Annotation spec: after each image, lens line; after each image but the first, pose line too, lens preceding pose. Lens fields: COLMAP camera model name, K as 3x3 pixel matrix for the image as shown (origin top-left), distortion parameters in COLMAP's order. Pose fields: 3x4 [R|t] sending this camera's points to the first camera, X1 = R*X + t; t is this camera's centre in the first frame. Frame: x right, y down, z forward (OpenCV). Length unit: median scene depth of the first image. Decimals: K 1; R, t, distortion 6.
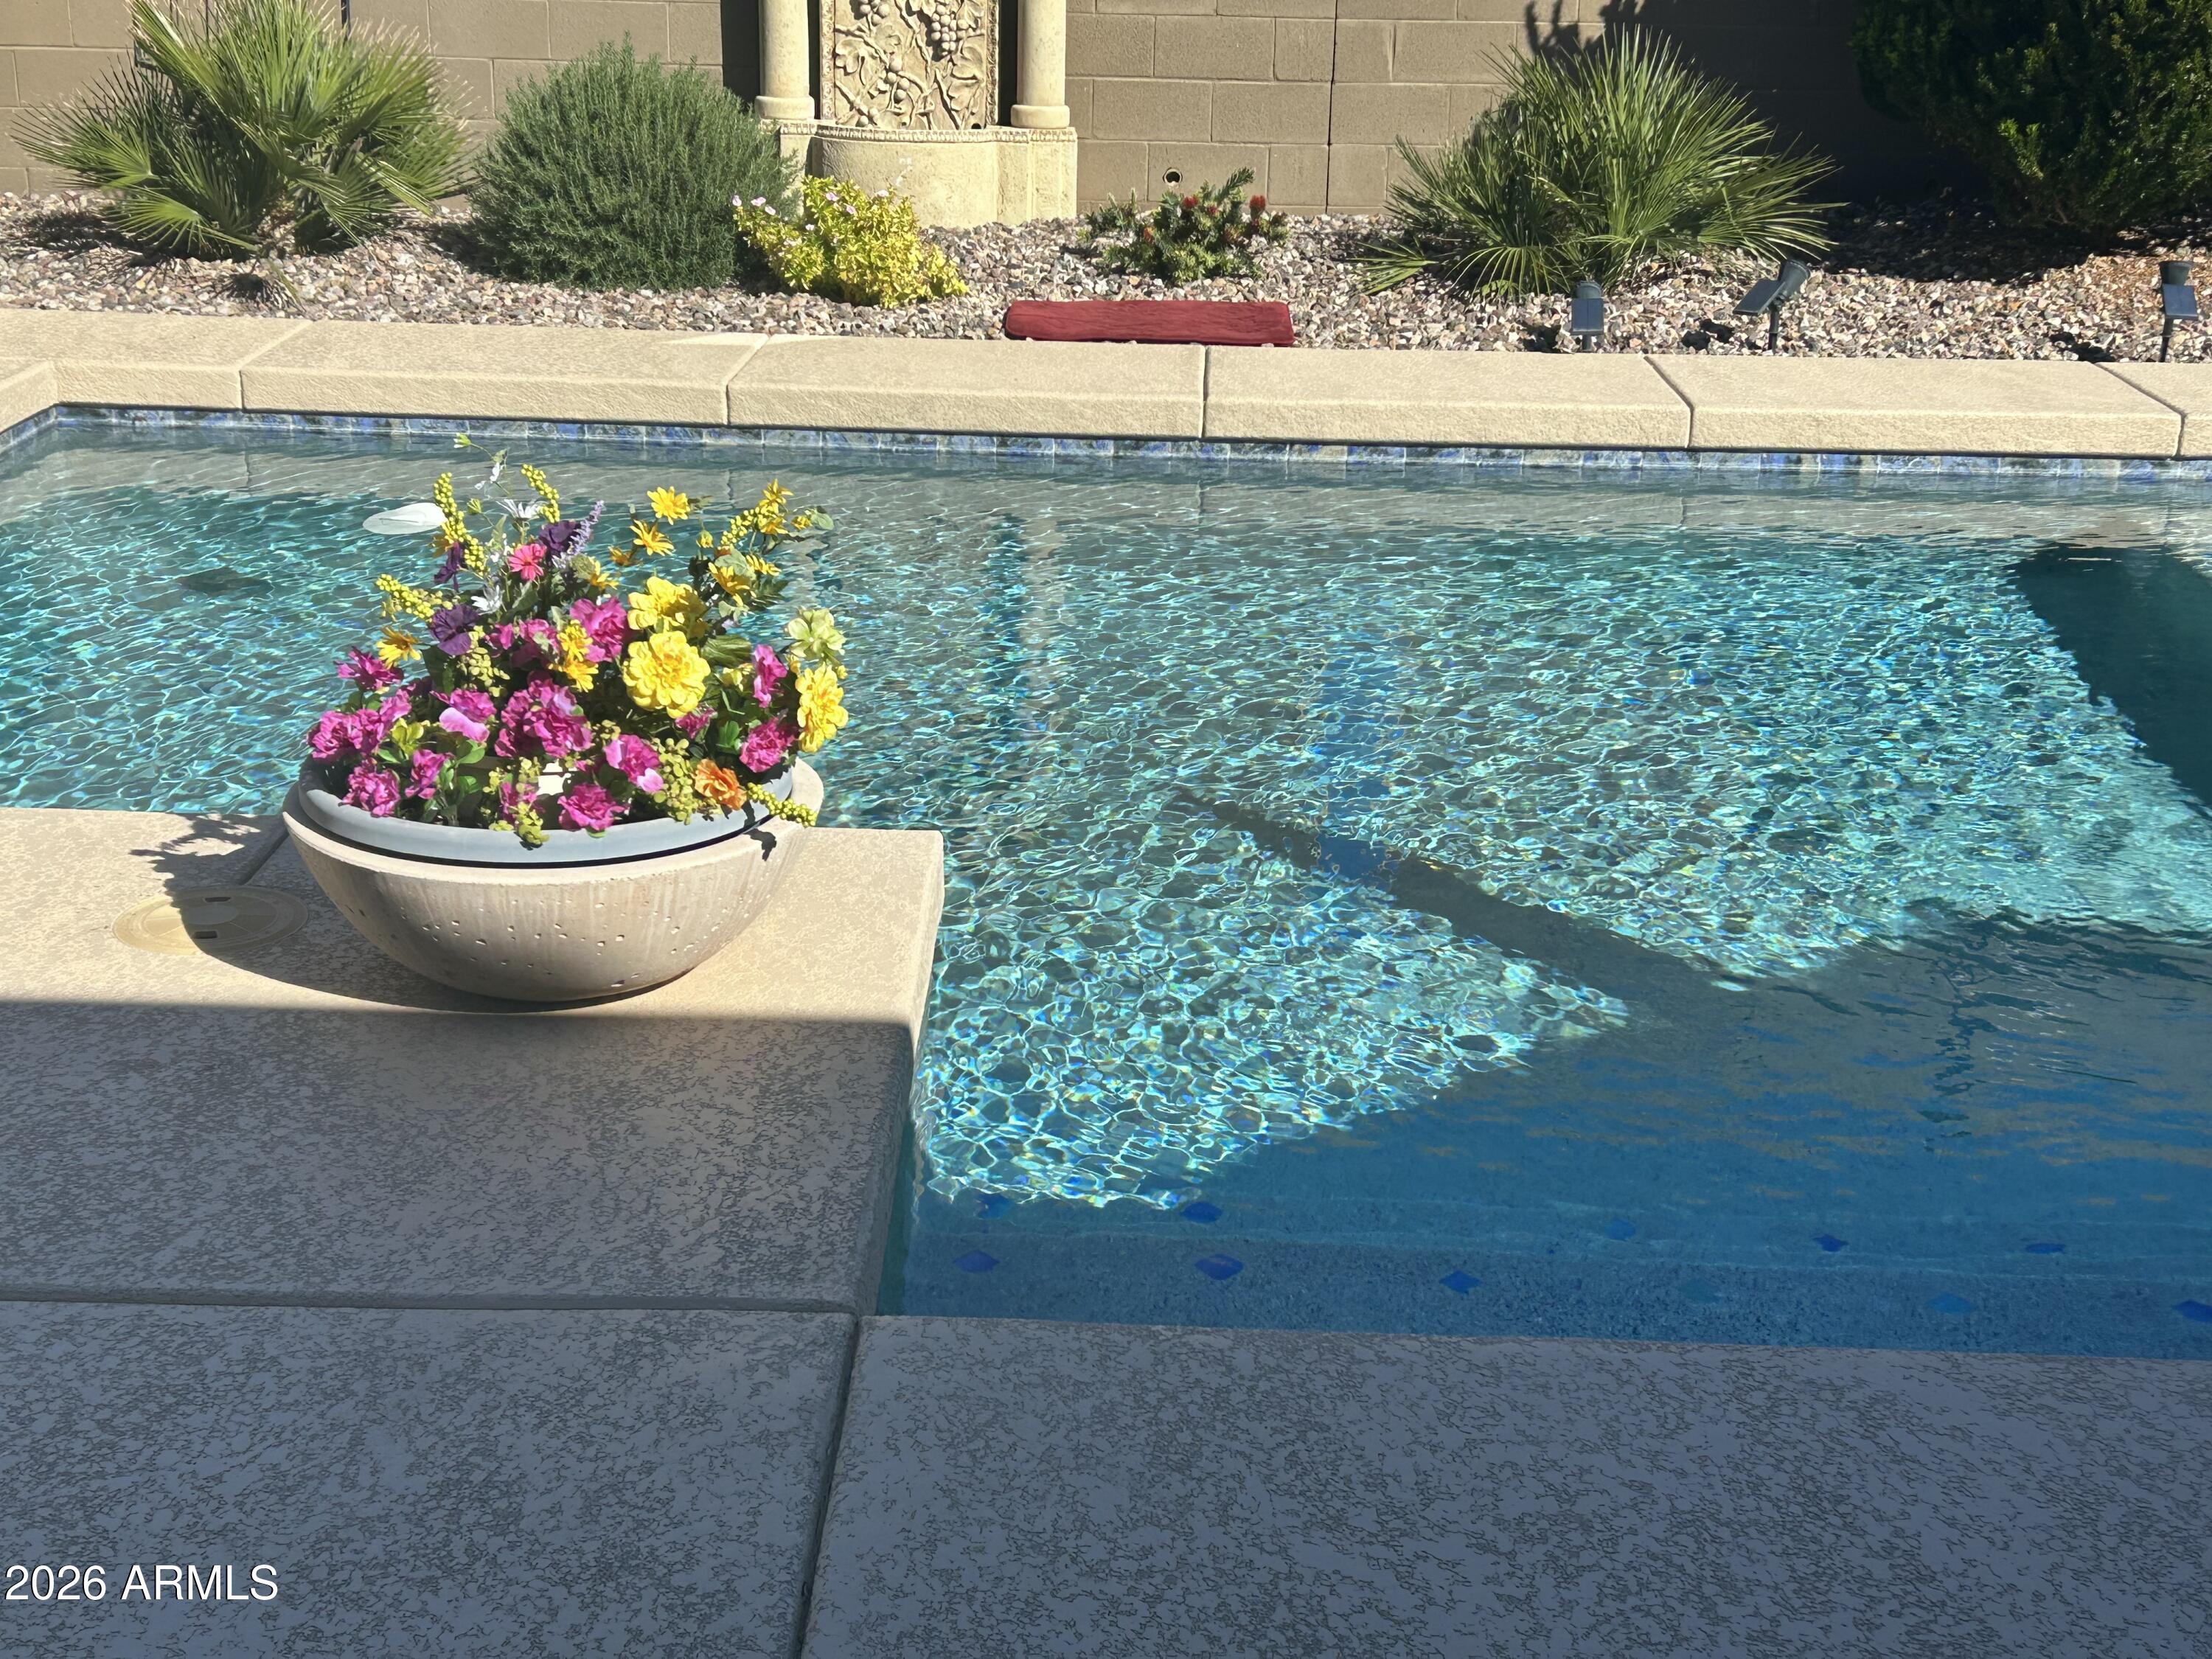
lens RADIAL K [[2961.1, 0, 1107.2], [0, 2961.1, 835.3], [0, 0, 1]] dist [0.108644, 0.000000]
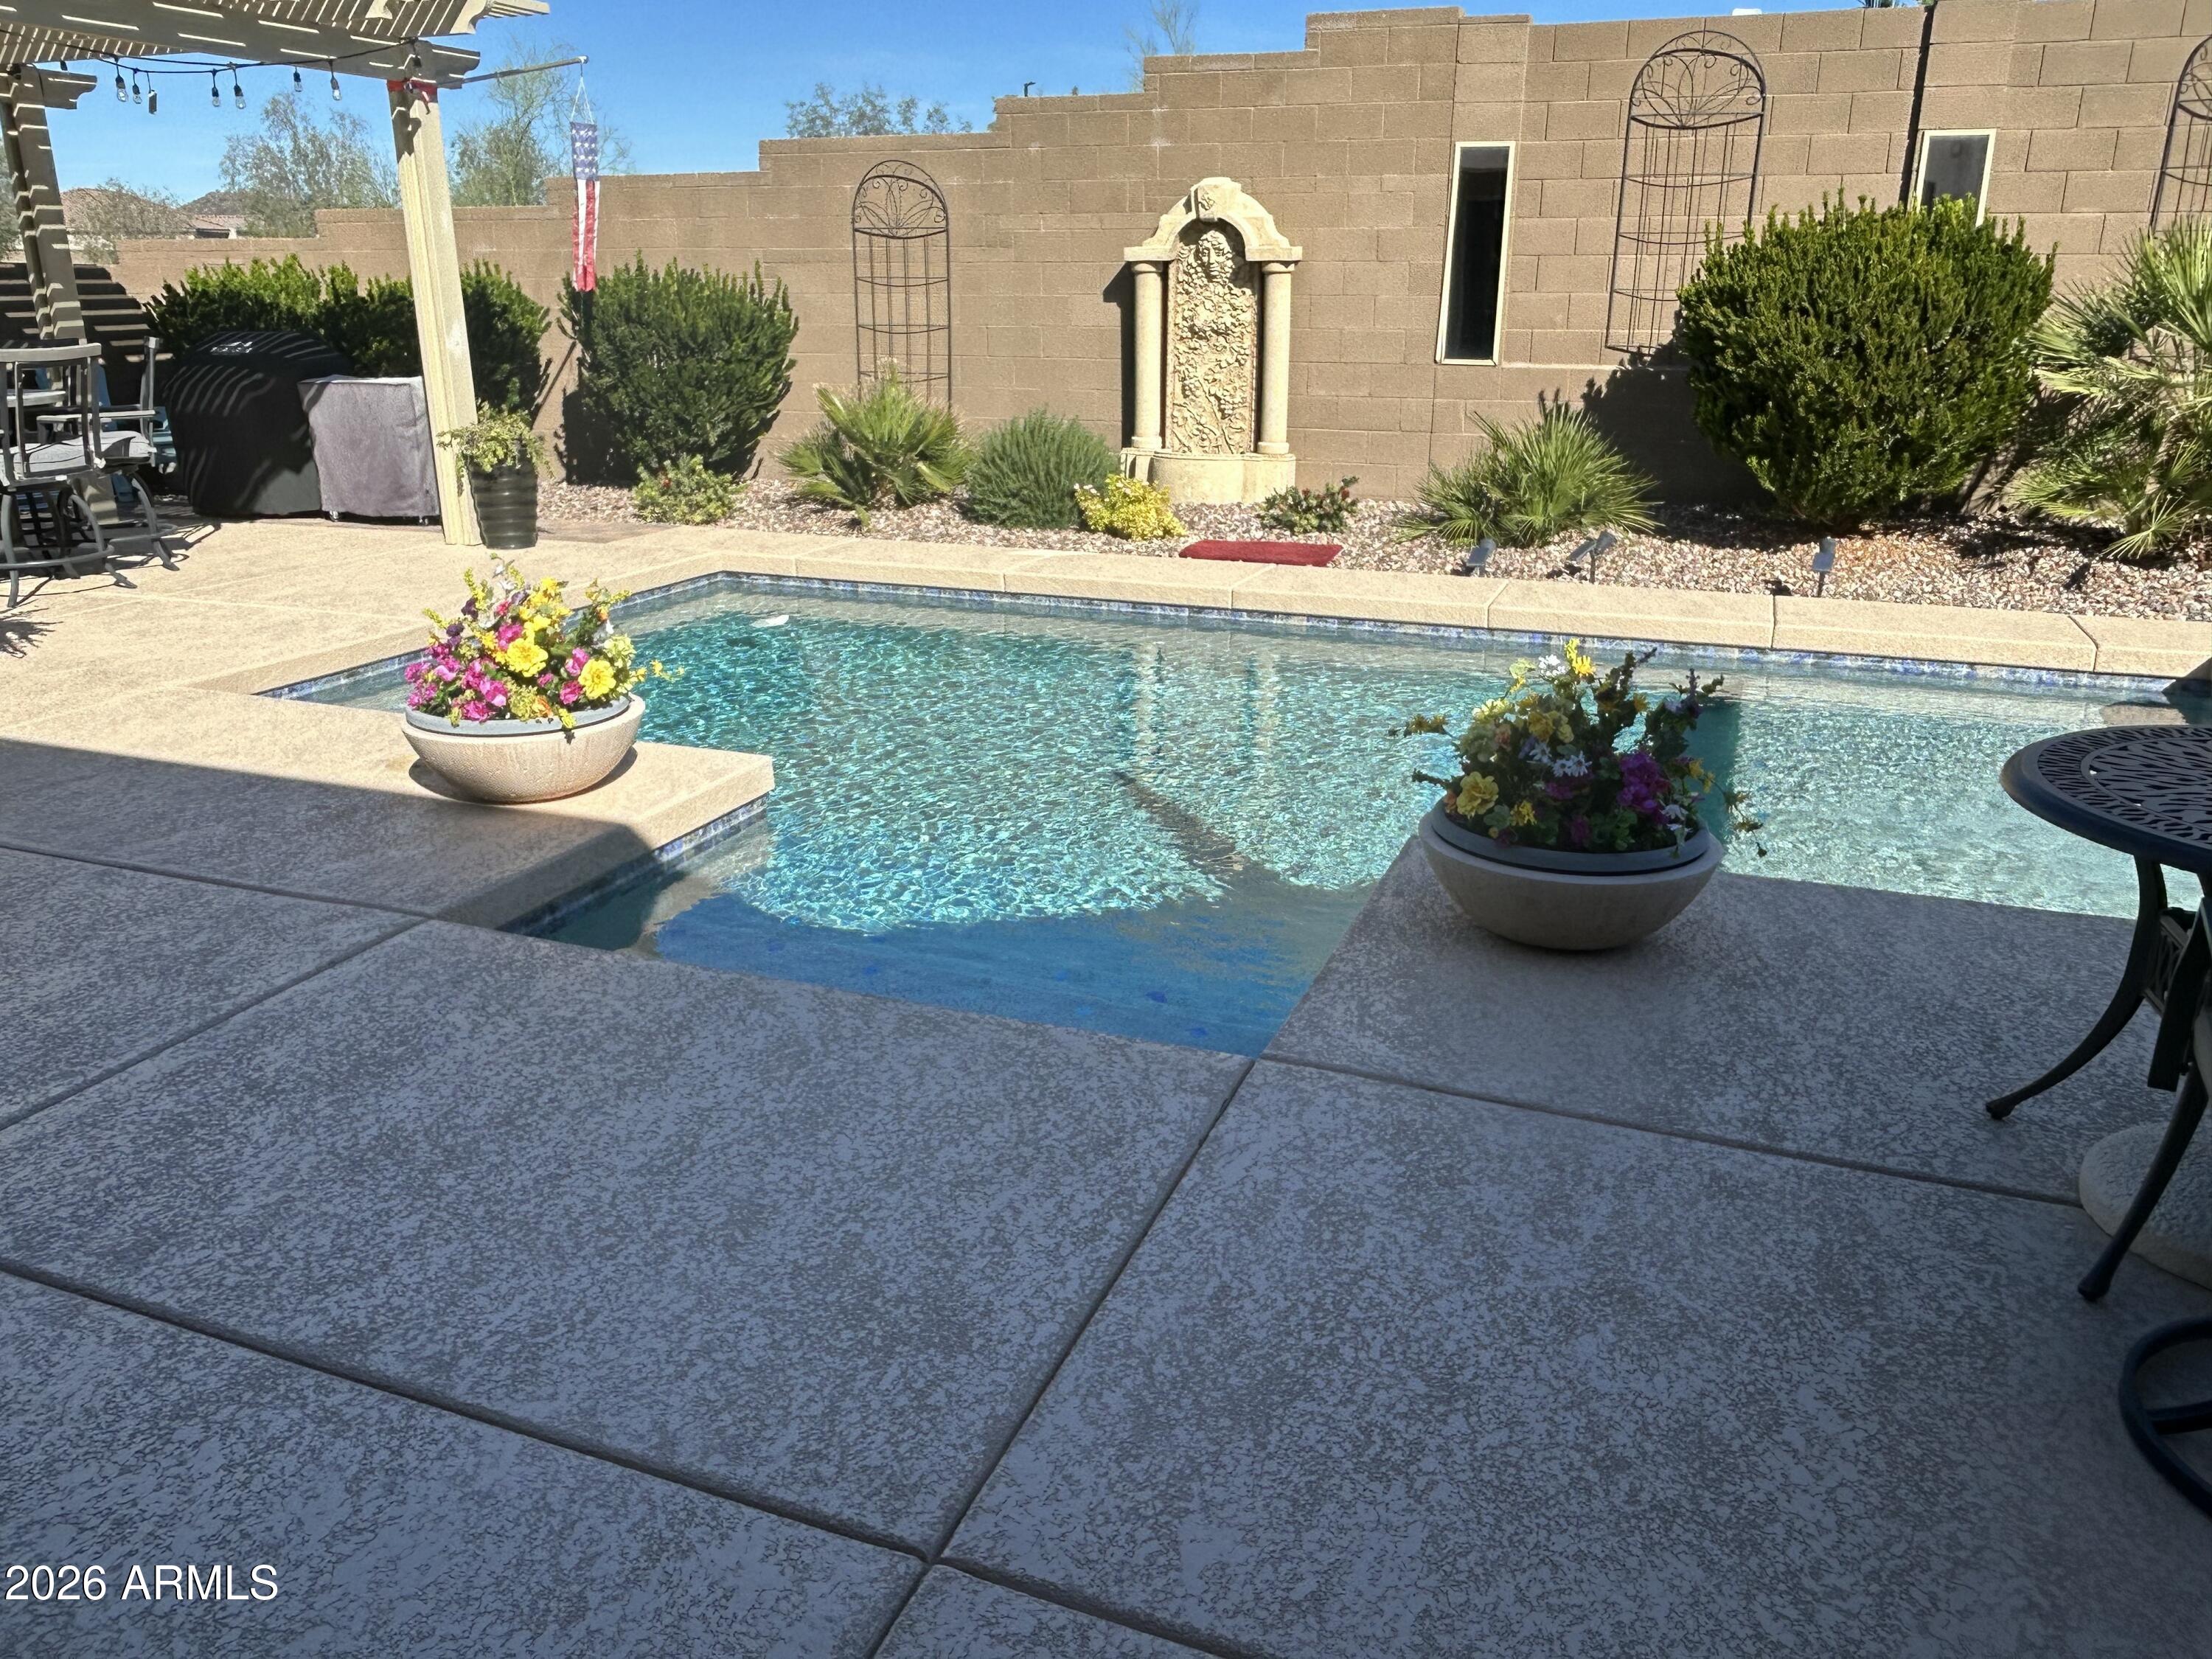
lens RADIAL K [[1619.3, 0, 1100.3], [0, 1619.3, 828.3], [0, 0, 1]] dist [0.012533, 0.008123]
pose [[0.934800, 0.092747, -0.342851, 0.287339], [-0.098487, 0.995138, 0.000674, 0.012991], [0.341246, 0.033136, 0.939390, -0.006258]]
